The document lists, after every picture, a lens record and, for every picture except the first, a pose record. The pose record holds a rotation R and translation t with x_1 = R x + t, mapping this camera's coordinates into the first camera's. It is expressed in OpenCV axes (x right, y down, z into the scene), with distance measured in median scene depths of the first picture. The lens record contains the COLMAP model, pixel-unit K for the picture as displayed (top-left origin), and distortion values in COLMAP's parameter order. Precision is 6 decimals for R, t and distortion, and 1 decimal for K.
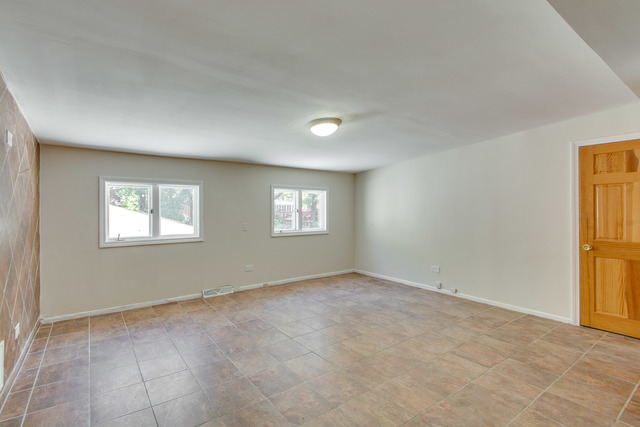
lens RADIAL K [[283.0, 0, 319.3], [0, 283.0, 210.8], [0, 0, 1]] dist [0.001062, -0.000186]
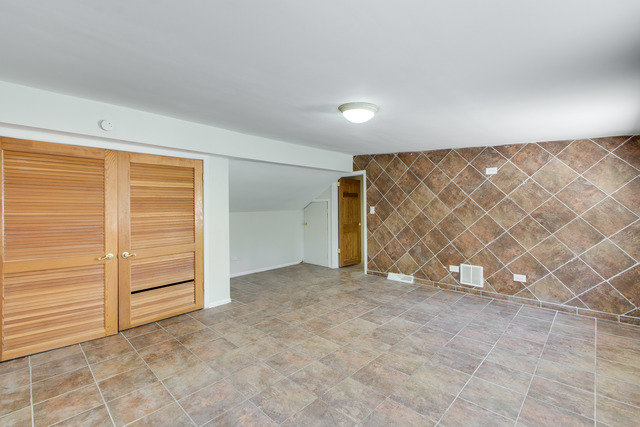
lens RADIAL K [[283.0, 0, 320.9], [0, 283.0, 210.8], [0, 0, 1]] dist [0.001062, -0.000186]
pose [[-0.993246, 0.015471, -0.114988, 0.257267], [0.013673, 0.999772, 0.016406, -0.027091], [0.115216, 0.014723, -0.993231, 2.011531]]
